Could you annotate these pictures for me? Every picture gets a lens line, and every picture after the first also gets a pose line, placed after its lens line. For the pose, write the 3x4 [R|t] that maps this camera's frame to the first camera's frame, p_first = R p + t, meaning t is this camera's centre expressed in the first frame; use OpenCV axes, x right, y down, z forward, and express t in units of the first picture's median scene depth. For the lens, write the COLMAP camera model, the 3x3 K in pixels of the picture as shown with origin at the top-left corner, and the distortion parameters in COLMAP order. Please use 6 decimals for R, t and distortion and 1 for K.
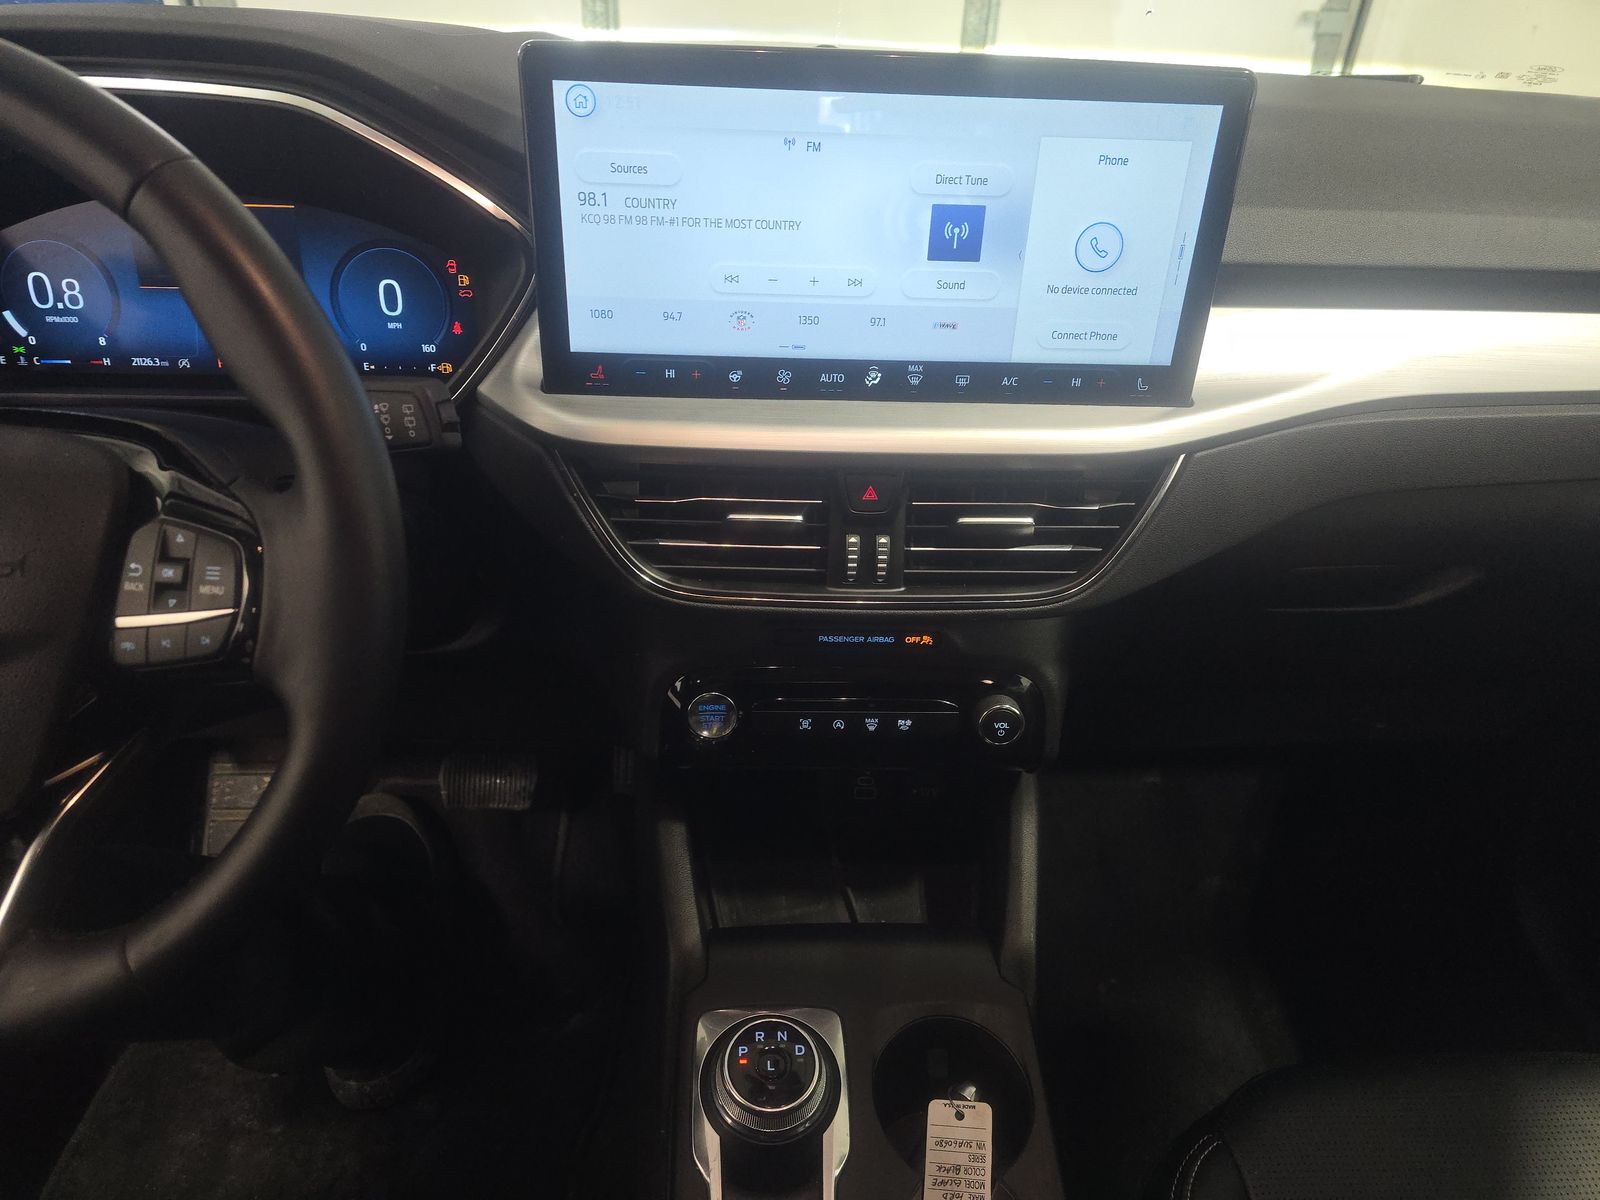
lens RADIAL K [[1066.8, 0, 800.0], [0, 1066.8, 600.0], [0, 0, 1]] dist [0.000971, -0.039567]
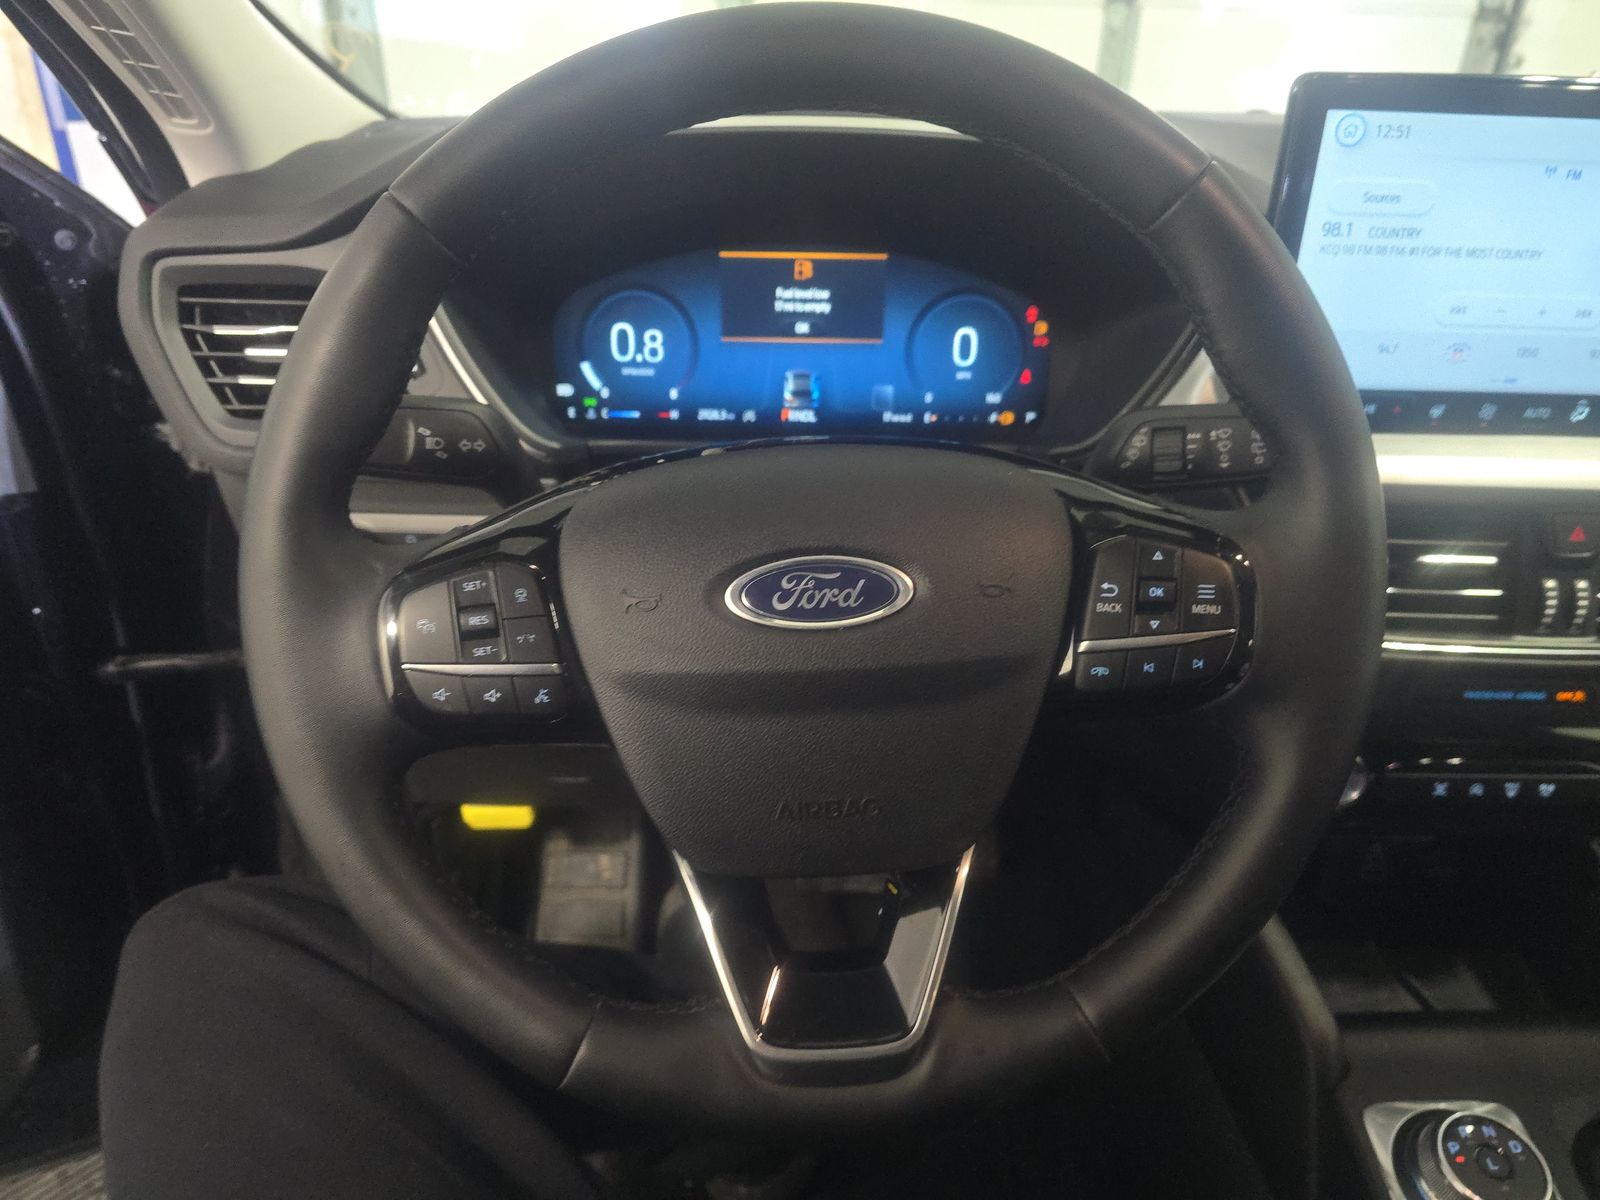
lens RADIAL K [[1111.9, 0, 800.0], [0, 1111.9, 600.0], [0, 0, 1]] dist [0.001705, -0.052863]
pose [[0.996119, -0.002001, -0.087998, -0.471325], [-0.005567, 0.996308, -0.085671, 0.039307], [0.087844, 0.085829, 0.992430, -0.011526]]
